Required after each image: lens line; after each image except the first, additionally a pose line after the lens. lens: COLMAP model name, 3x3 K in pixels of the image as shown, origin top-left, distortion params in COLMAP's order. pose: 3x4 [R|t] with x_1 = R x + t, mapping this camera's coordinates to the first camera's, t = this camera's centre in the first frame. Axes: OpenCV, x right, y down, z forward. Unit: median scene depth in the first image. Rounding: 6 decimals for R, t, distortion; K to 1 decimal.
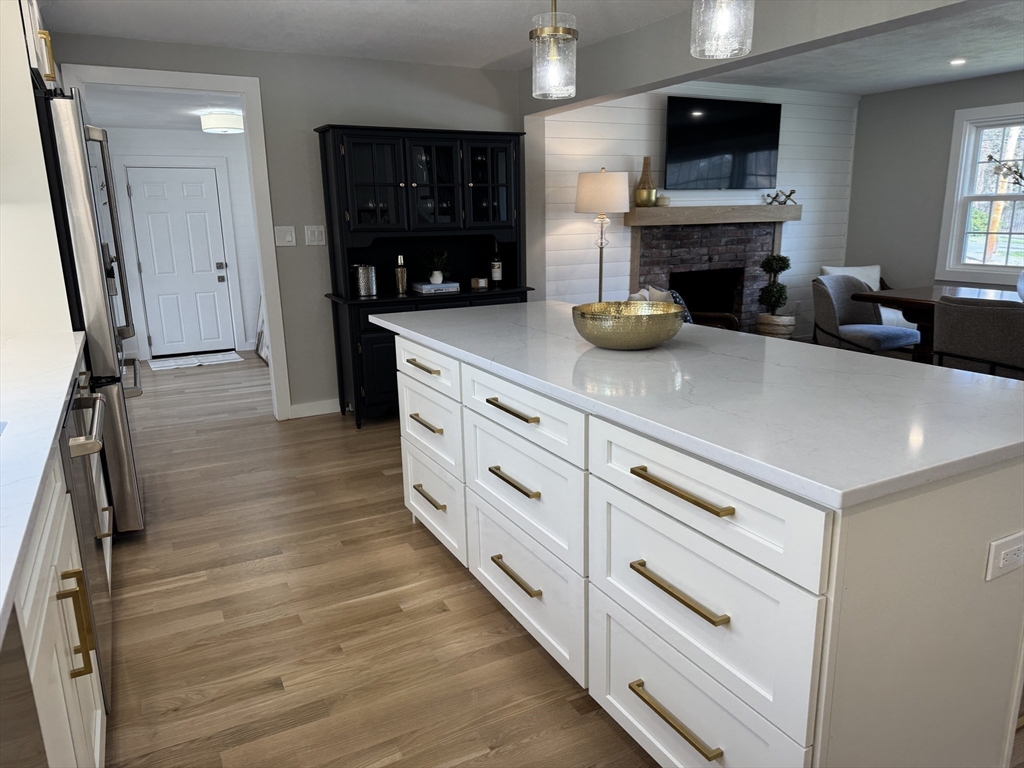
lens RADIAL K [[726.0, 0, 516.5], [0, 726.0, 383.4], [0, 0, 1]] dist [0.049392, -0.057621]
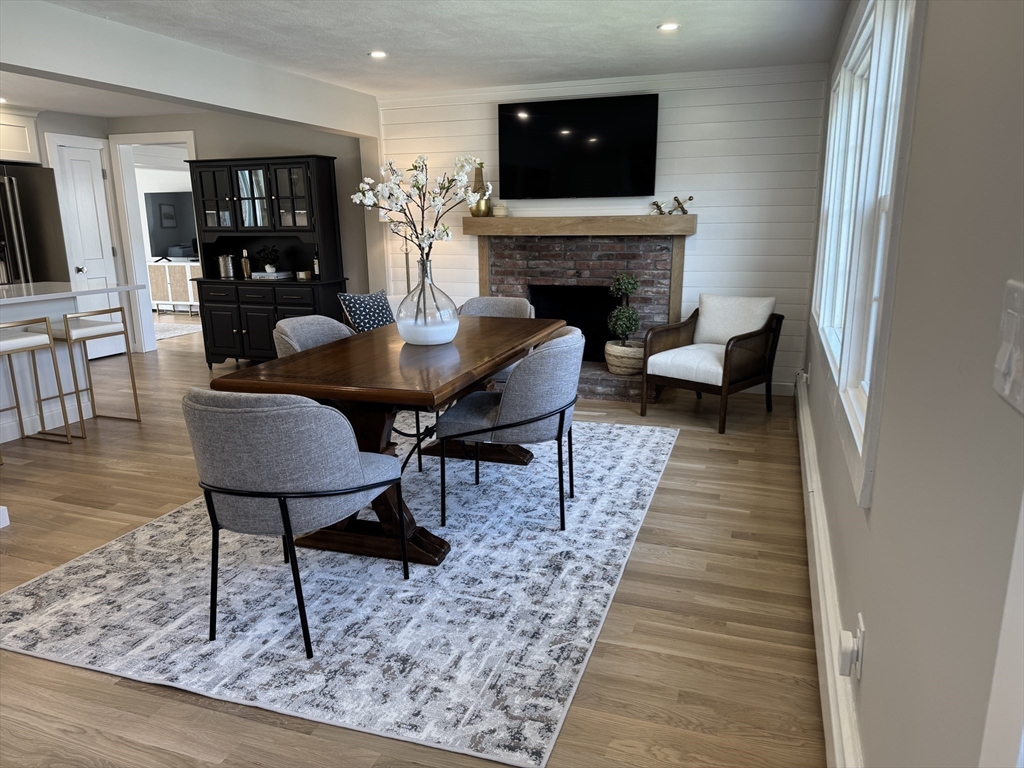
lens RADIAL K [[709.1, 0, 511.6], [0, 709.1, 390.9], [0, 0, 1]] dist [0.103602, -0.163029]
pose [[0.666892, 0.185584, -0.721675, 0.923322], [-0.175176, 0.980393, 0.090238, -0.095563], [0.724271, 0.066241, 0.686326, 0.344027]]
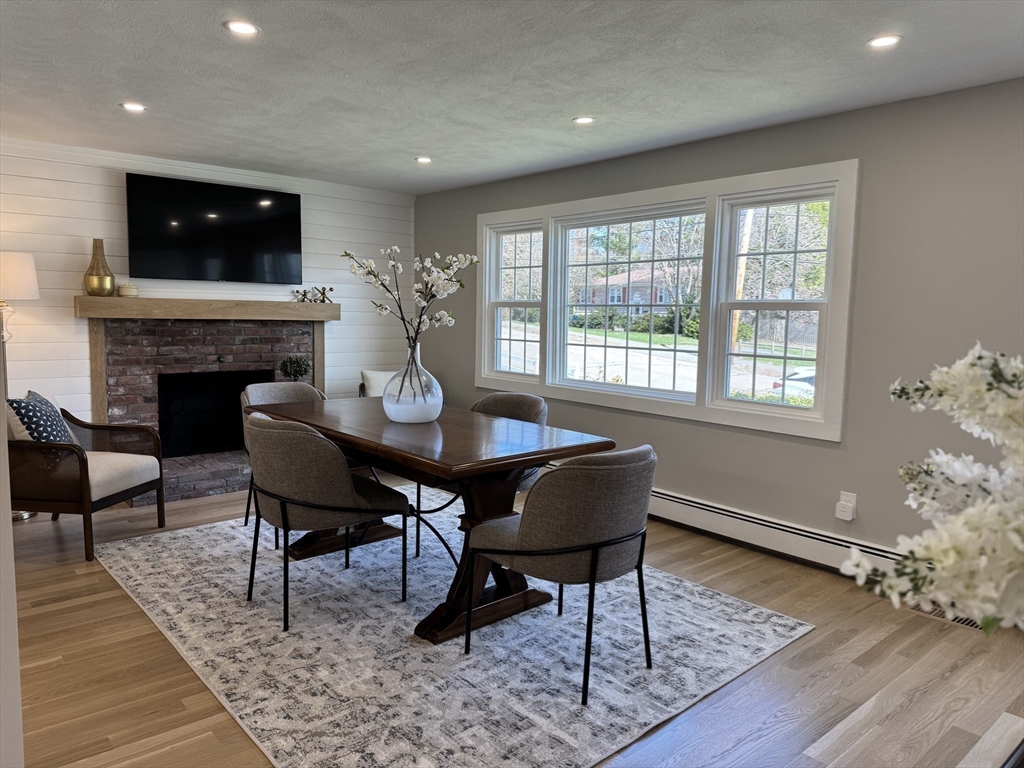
lens RADIAL K [[709.1, 0, 511.6], [0, 709.1, 390.9], [0, 0, 1]] dist [0.103602, -0.163029]
pose [[0.977221, 0.014381, 0.211736, 0.441794], [0.010309, 0.993307, -0.115042, -0.031640], [-0.211973, 0.114604, 0.970532, 0.100853]]
